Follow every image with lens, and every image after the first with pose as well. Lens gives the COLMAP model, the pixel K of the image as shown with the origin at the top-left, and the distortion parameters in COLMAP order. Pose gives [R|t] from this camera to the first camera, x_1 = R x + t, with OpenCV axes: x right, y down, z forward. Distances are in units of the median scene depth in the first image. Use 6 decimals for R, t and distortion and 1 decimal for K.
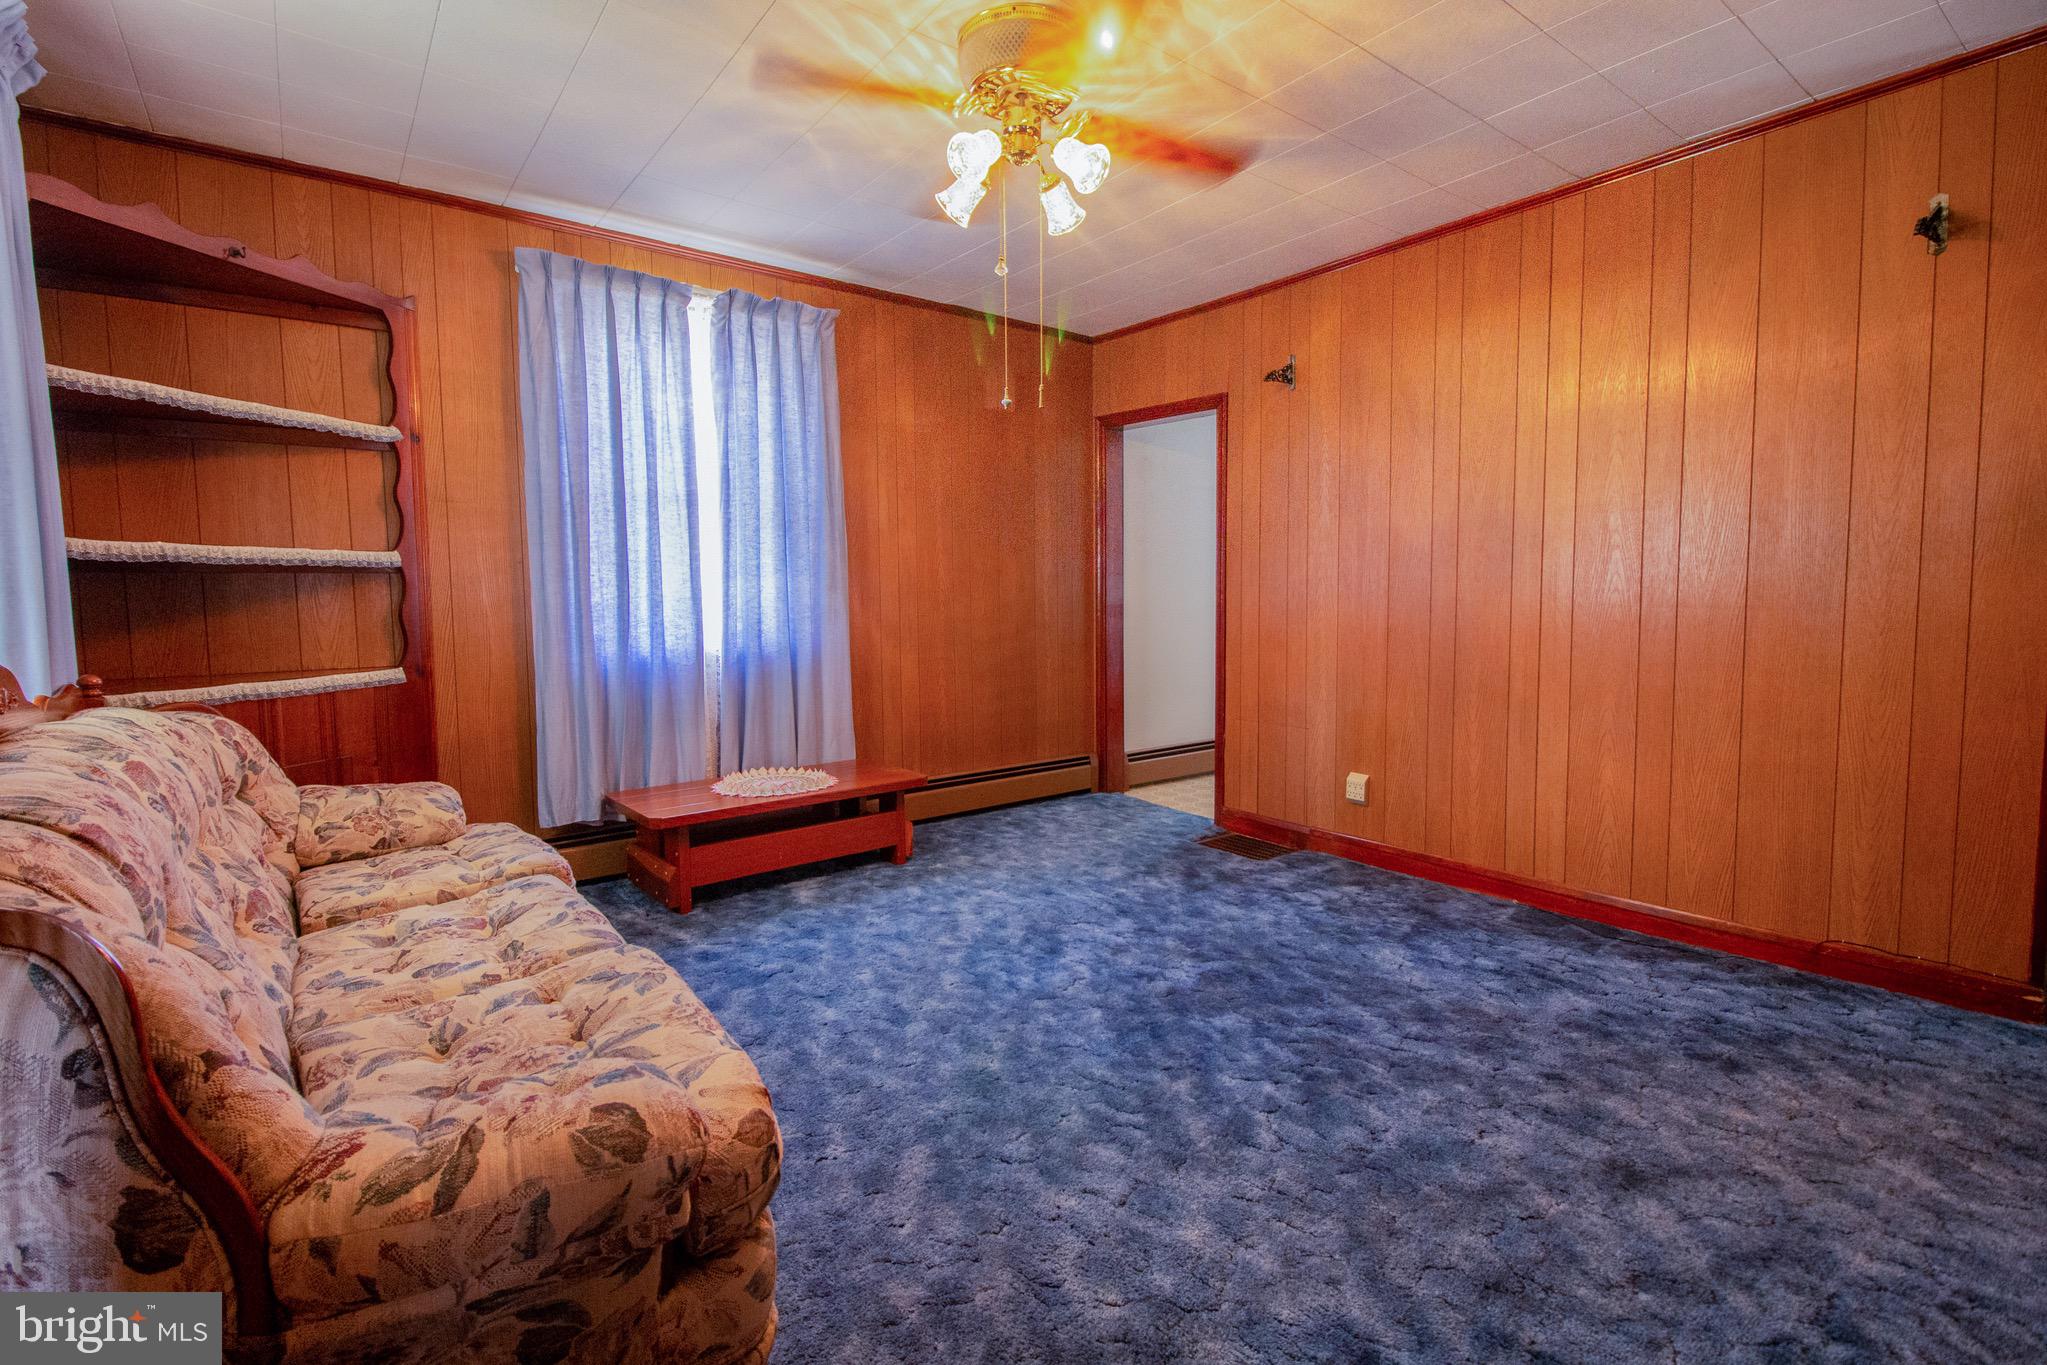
lens RADIAL K [[939.9, 0, 1014.7], [0, 939.9, 665.1], [0, 0, 1]] dist [0.017534, -0.008079]
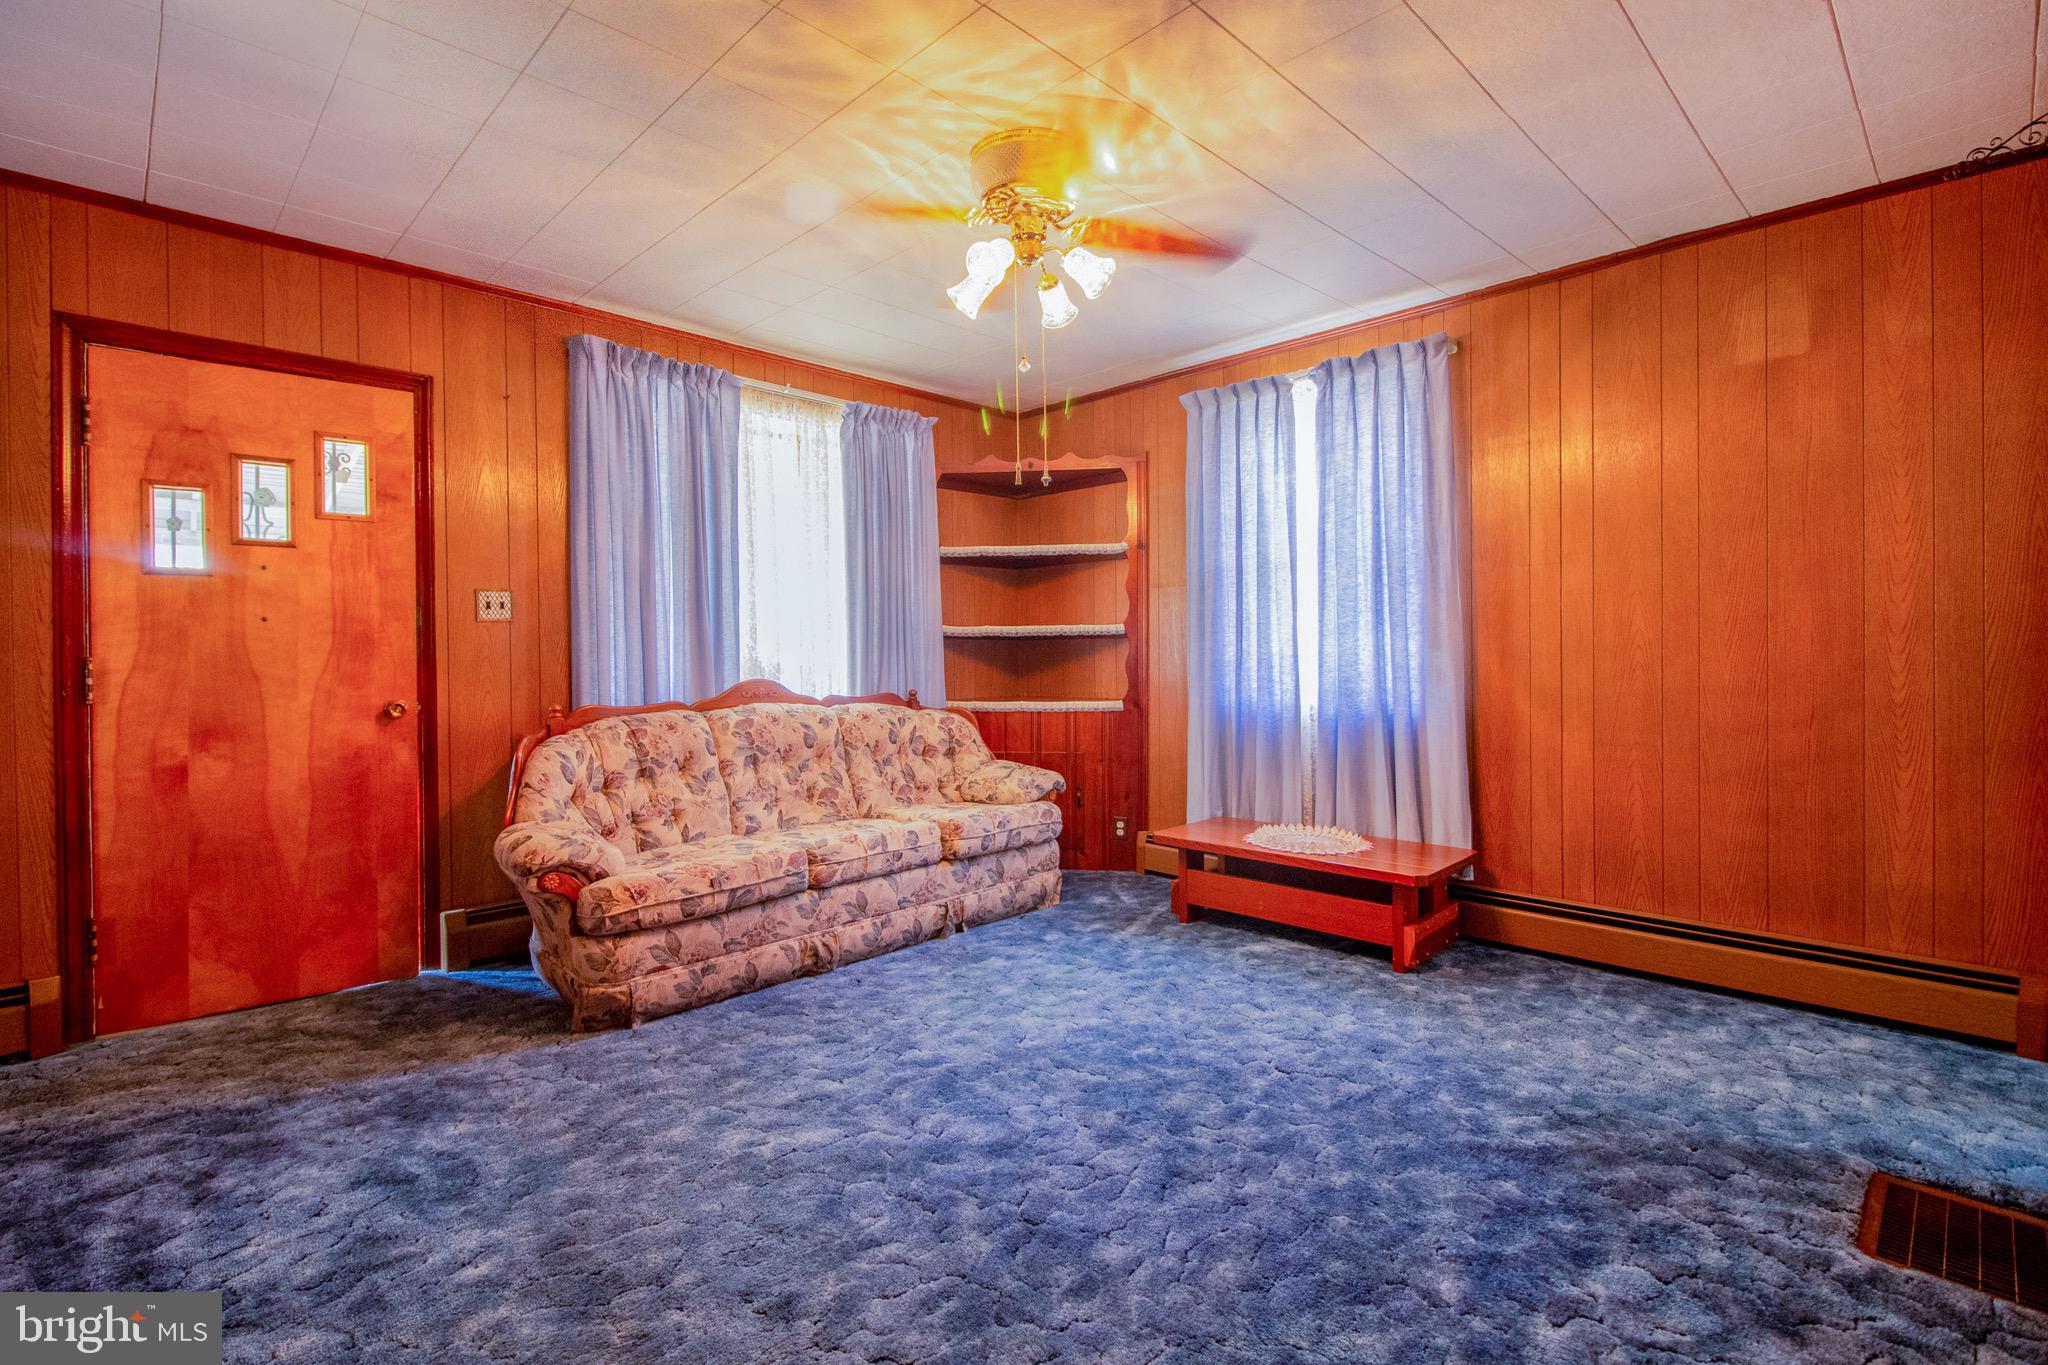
lens RADIAL K [[940.4, 0, 1026.4], [0, 940.4, 667.6], [0, 0, 1]] dist [0.017534, -0.008079]
pose [[0.124021, 0.025810, -0.991944, 0.707975], [-0.067919, 0.997538, 0.017464, -0.056856], [0.989952, 0.065206, 0.125469, 0.570078]]
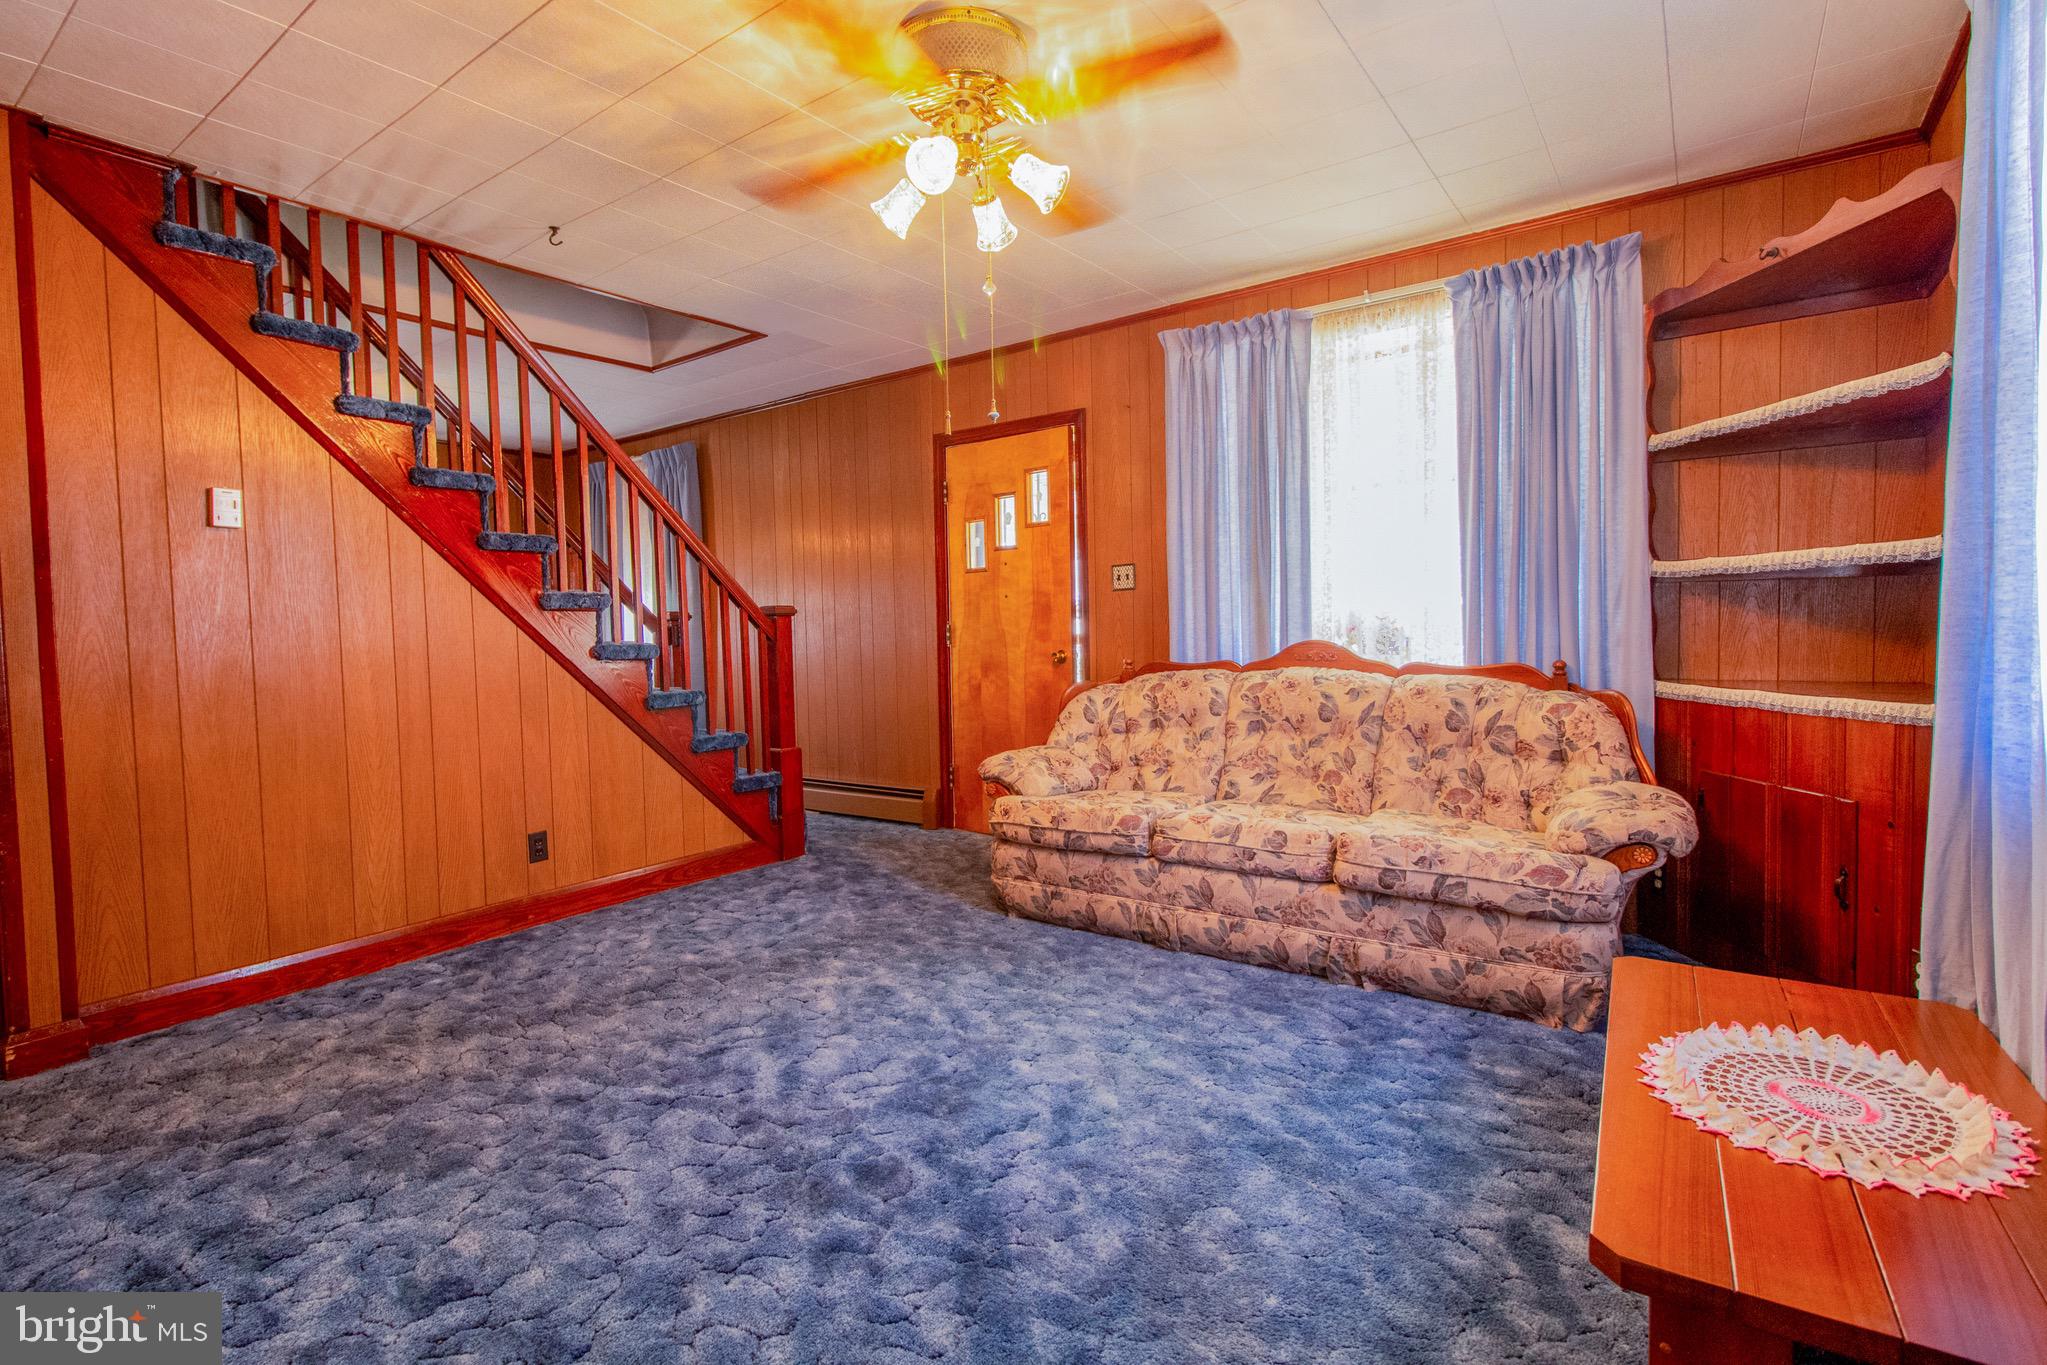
lens RADIAL K [[939.9, 0, 1031.4], [0, 939.9, 670.7], [0, 0, 1]] dist [0.017534, -0.008079]
pose [[-0.956072, 0.045907, -0.289516, 0.148884], [0.009804, 0.992116, 0.124940, -0.099719], [0.292969, 0.116613, -0.948984, 1.271986]]
